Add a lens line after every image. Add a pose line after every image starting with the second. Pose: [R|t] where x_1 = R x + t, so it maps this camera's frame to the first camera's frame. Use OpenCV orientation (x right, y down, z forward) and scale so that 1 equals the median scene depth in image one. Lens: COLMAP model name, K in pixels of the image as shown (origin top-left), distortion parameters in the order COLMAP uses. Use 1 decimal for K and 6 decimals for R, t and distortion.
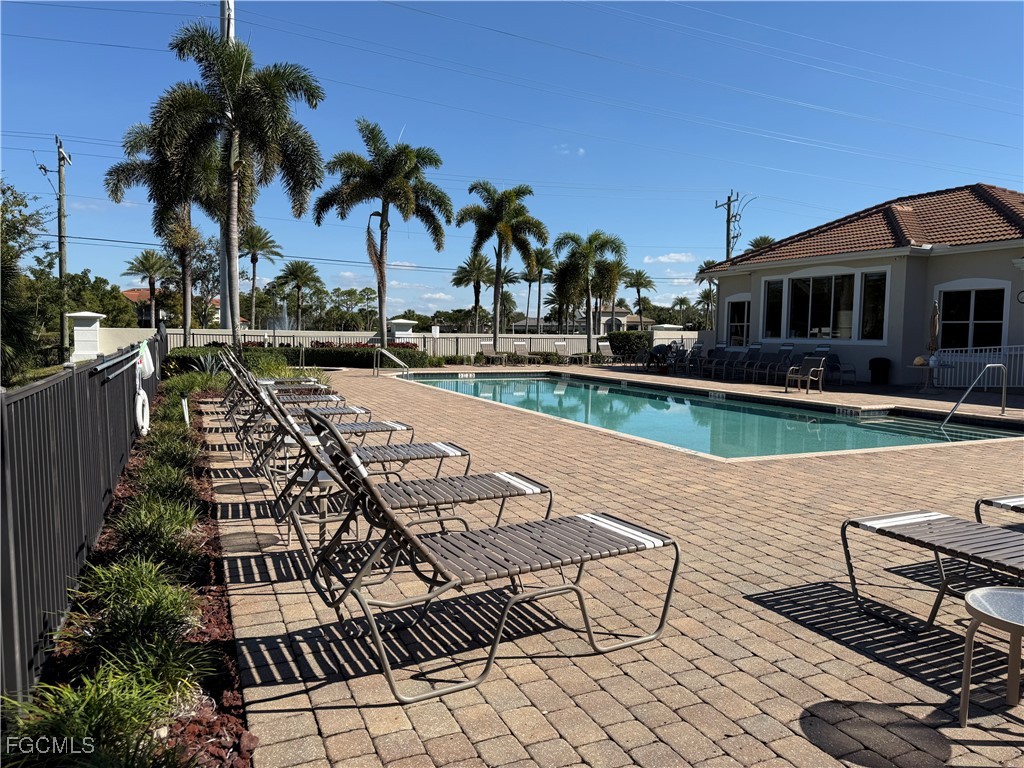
lens RADIAL K [[712.4, 0, 512.0], [0, 712.4, 384.0], [0, 0, 1]] dist [0.101516, -0.160167]
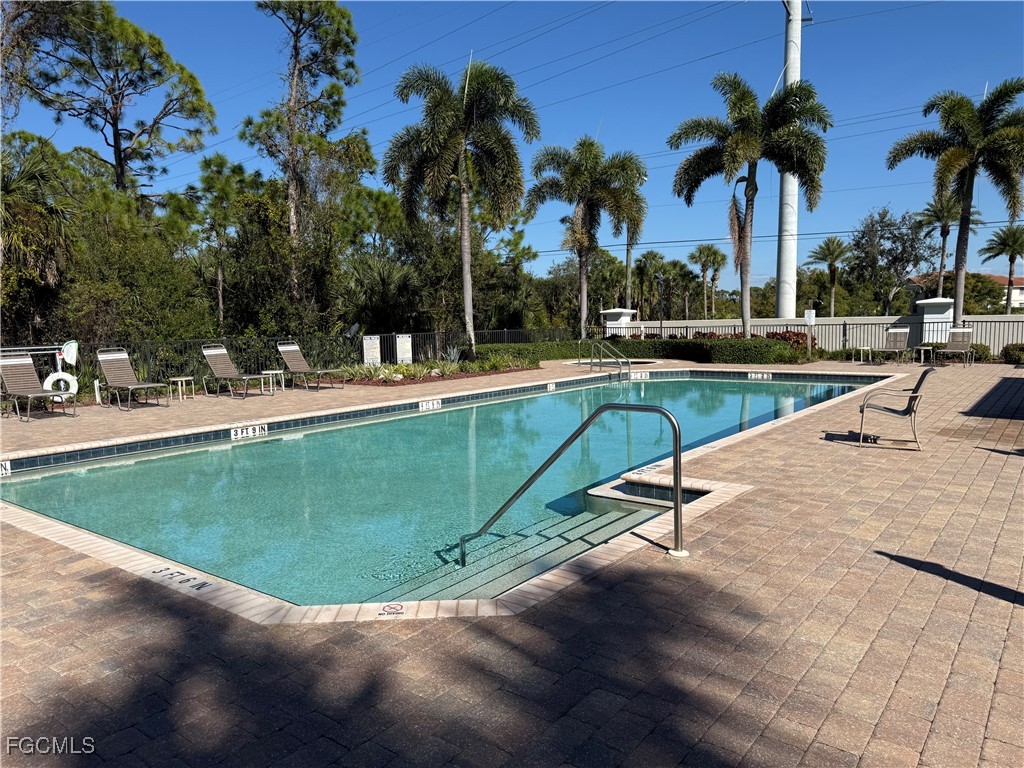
lens RADIAL K [[712.4, 0, 512.0], [0, 712.4, 384.0], [0, 0, 1]] dist [0.101516, -0.160167]
pose [[0.477600, 0.053148, -0.876968, 0.424241], [-0.035920, 0.998515, 0.040952, -0.022249], [0.877843, 0.011942, 0.478800, 0.355142]]
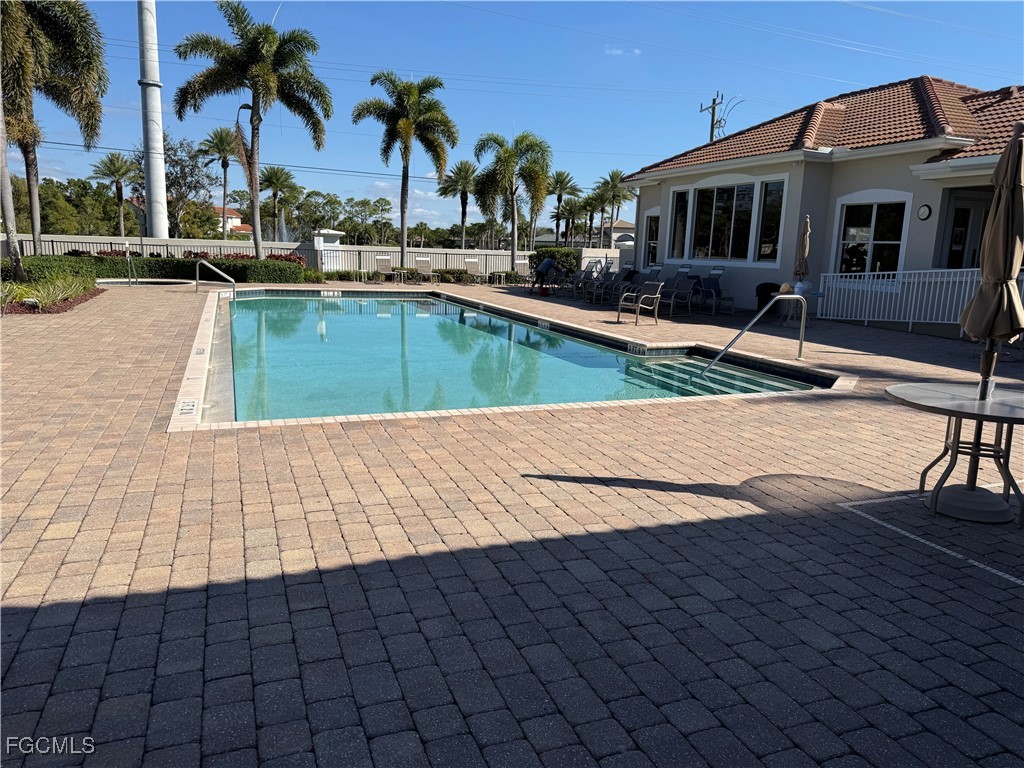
lens RADIAL K [[712.4, 0, 512.0], [0, 712.4, 384.0], [0, 0, 1]] dist [0.101516, -0.160167]
pose [[0.998855, 0.025975, -0.040166, 0.179262], [-0.021161, 0.993028, 0.115961, -0.007279], [0.042898, -0.114979, 0.992441, 0.087649]]
